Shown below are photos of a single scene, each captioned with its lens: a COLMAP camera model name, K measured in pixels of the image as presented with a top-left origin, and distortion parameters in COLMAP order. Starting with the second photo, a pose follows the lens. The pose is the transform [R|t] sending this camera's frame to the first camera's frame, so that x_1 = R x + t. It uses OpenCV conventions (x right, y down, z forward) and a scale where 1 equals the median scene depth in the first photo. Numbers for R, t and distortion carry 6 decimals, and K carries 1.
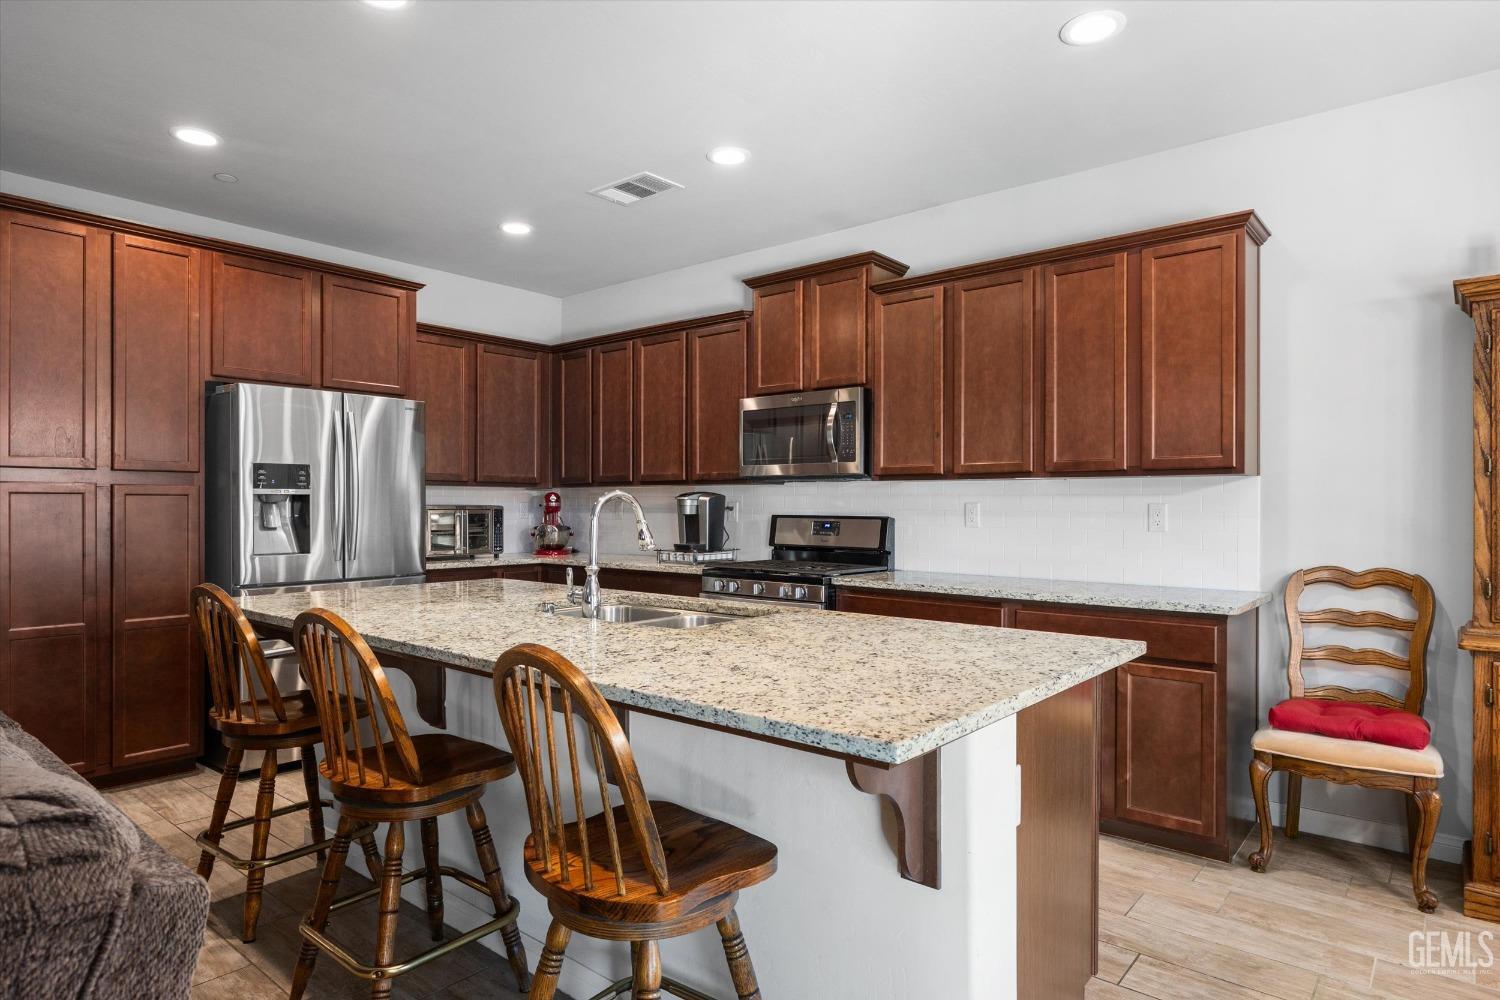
lens RADIAL K [[866.1, 0, 747.8], [0, 866.1, 505.6], [0, 0, 1]] dist [-0.011077, 0.001644]
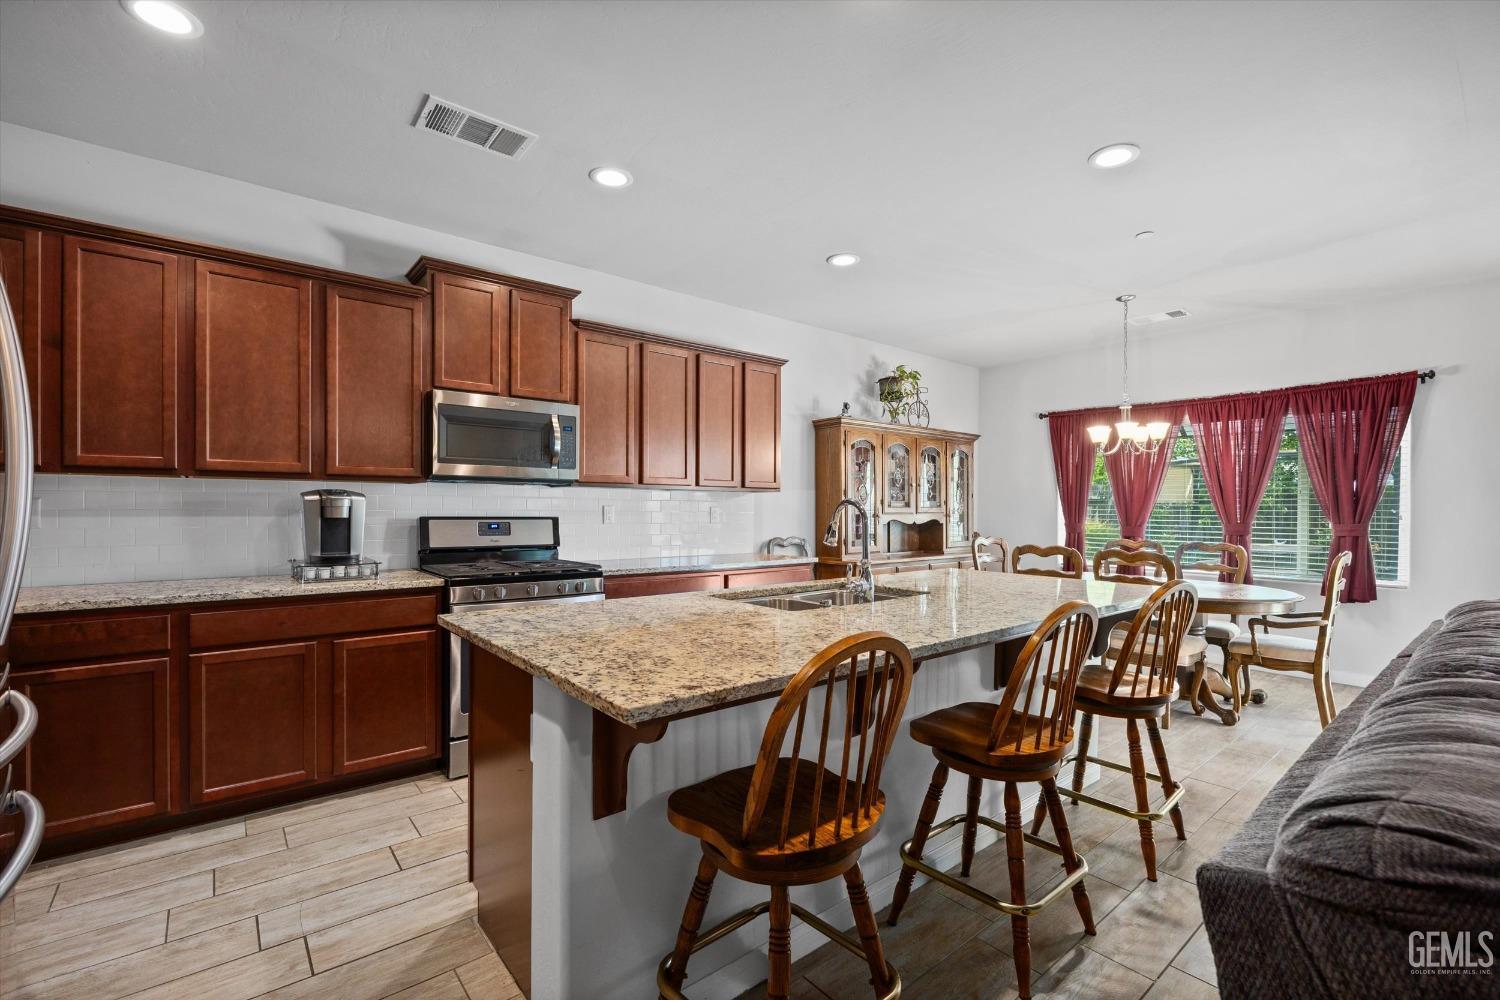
lens RADIAL K [[657.8, 0, 778.8], [0, 657.8, 505.9], [0, 0, 1]] dist [-0.001069, -0.000260]
pose [[0.161236, 0.001324, 0.986915, -0.883380], [-0.003383, 0.999994, -0.000789, -0.002241], [-0.986910, -0.003211, 0.161239, 0.751259]]
